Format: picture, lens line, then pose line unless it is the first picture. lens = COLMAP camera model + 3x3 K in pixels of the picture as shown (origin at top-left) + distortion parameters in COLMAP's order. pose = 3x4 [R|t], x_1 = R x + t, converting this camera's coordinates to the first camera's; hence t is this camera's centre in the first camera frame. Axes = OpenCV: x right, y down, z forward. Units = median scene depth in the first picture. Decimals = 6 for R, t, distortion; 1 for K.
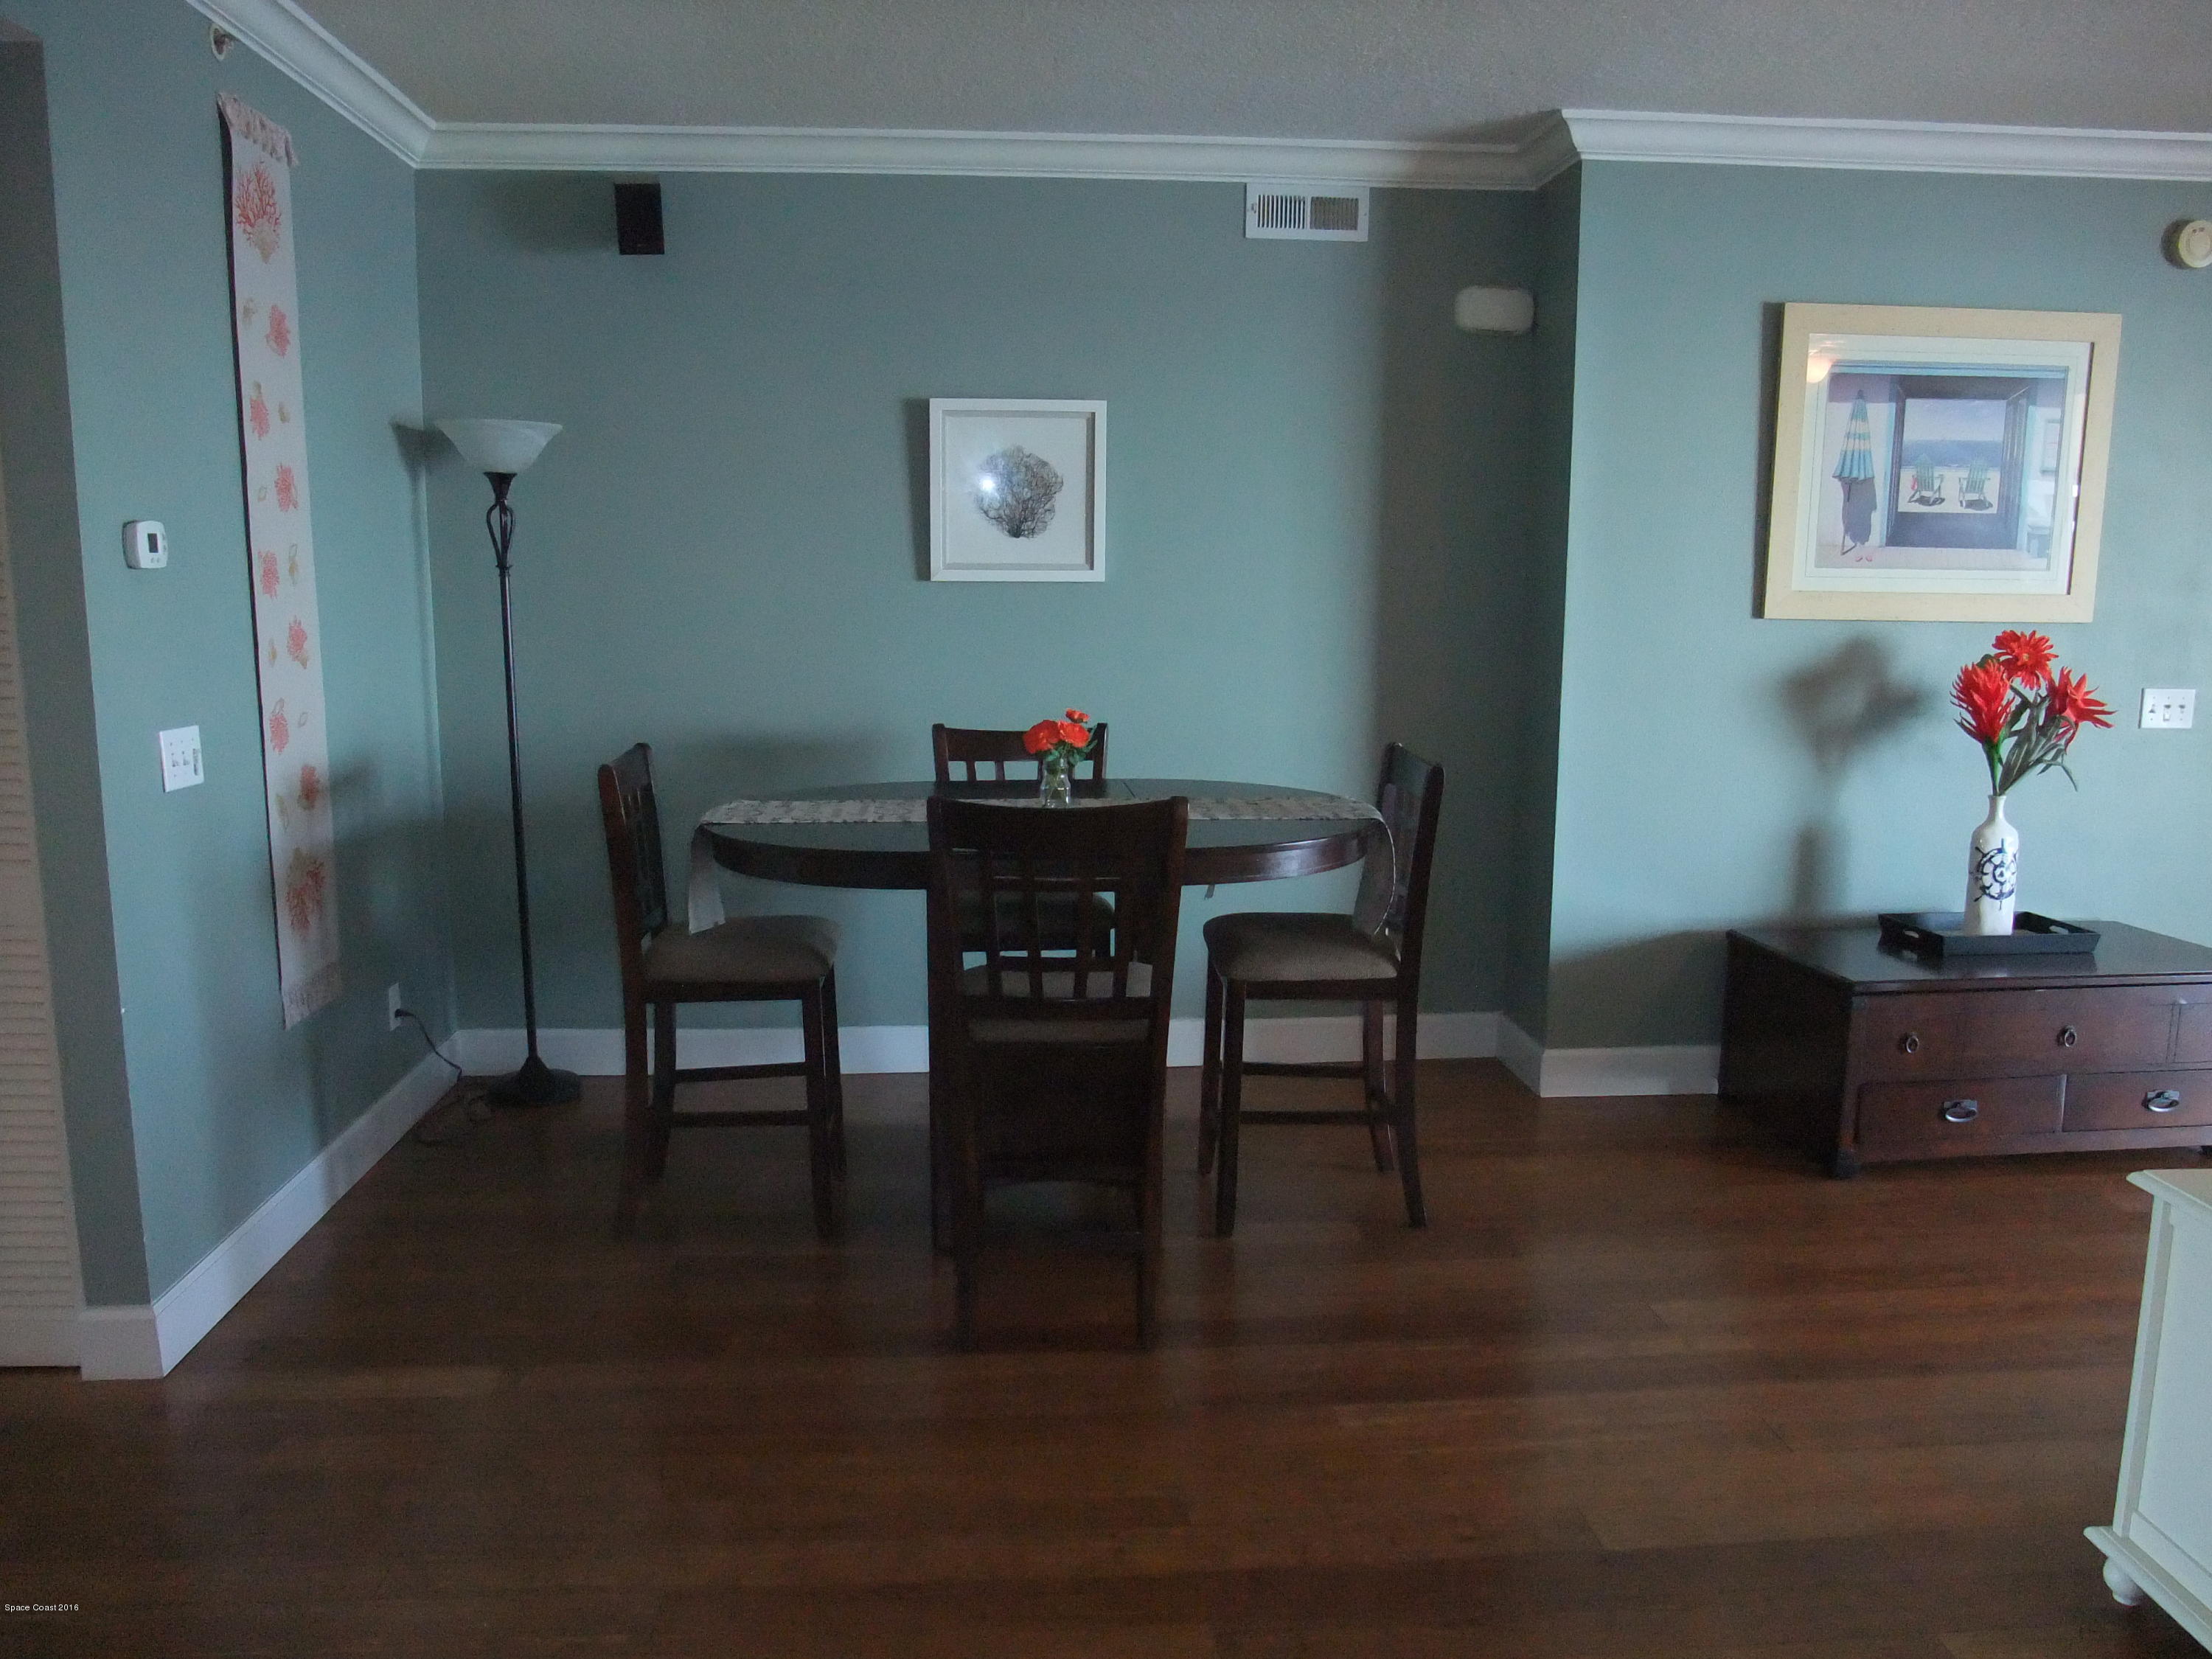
lens RADIAL K [[1706.9, 0, 1112.1], [0, 1706.9, 828.5], [0, 0, 1]] dist [-0.083382, 0.058759]
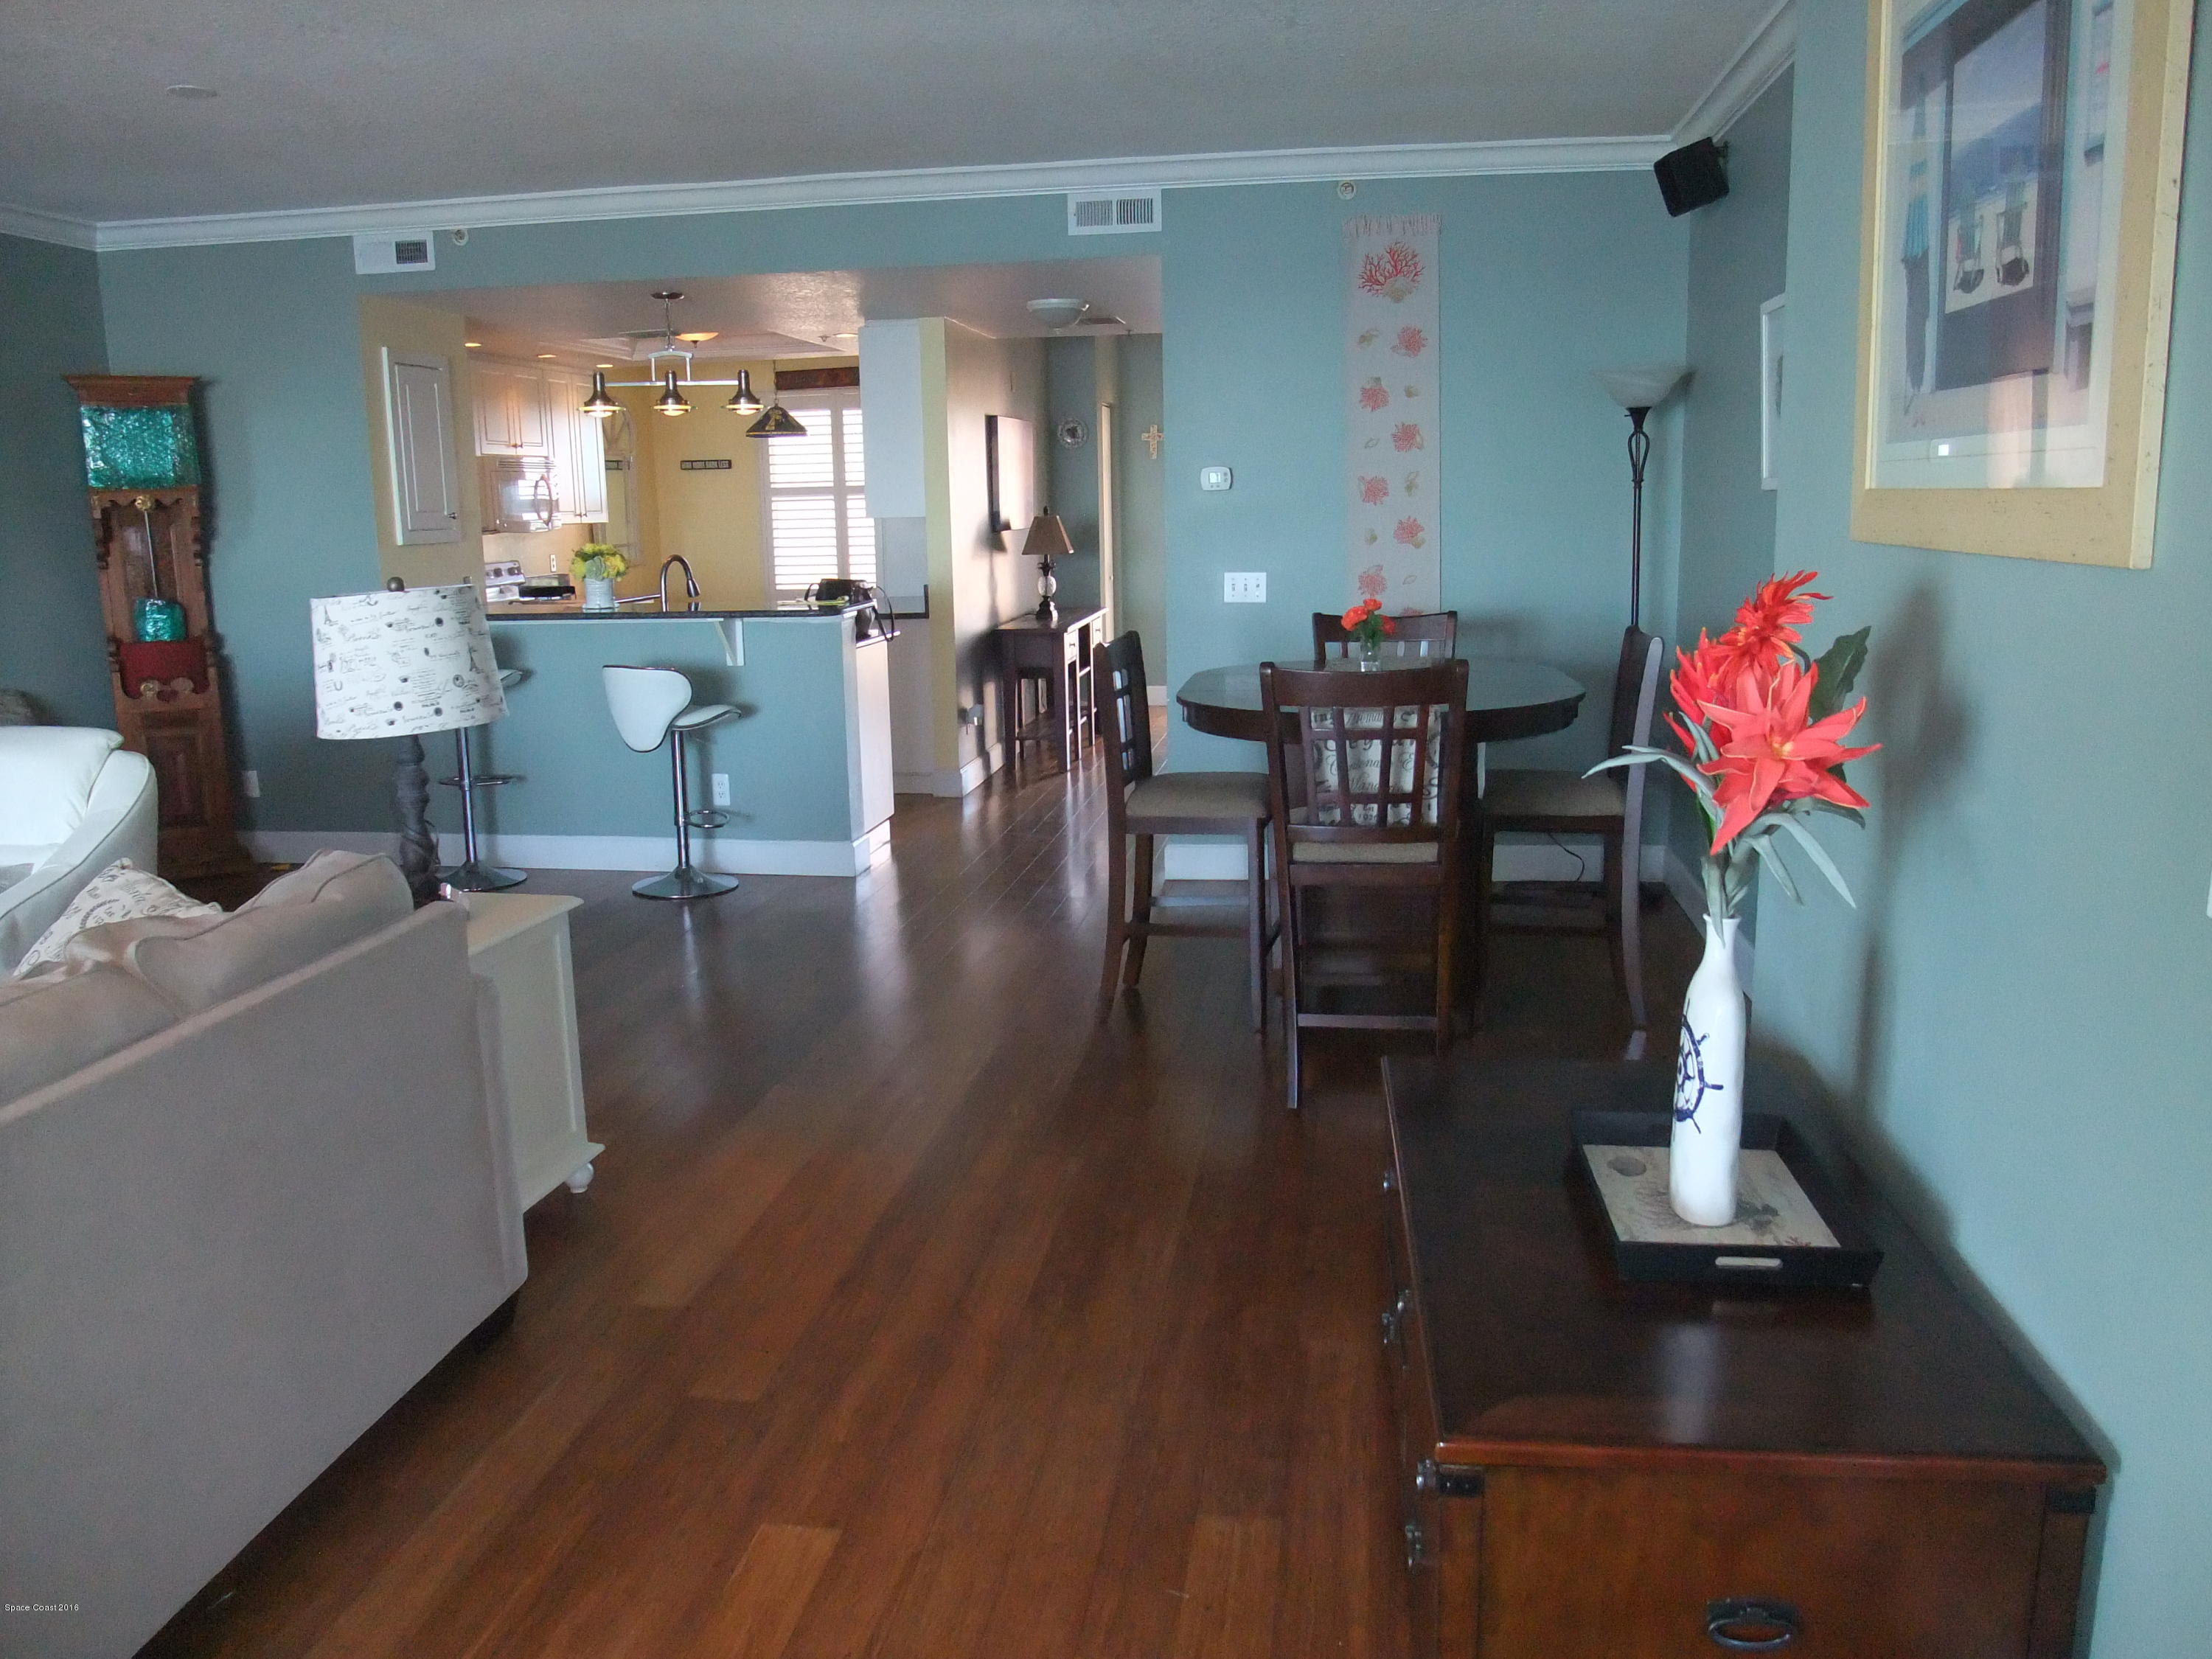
lens RADIAL K [[1706.9, 0, 1099.3], [0, 1706.9, 825.0], [0, 0, 1]] dist [-0.083382, 0.058759]
pose [[-0.227451, 0.179463, -0.957110, 0.996442], [-0.123857, 0.969557, 0.211231, -0.119852], [0.965881, 0.166590, -0.198298, 0.889546]]
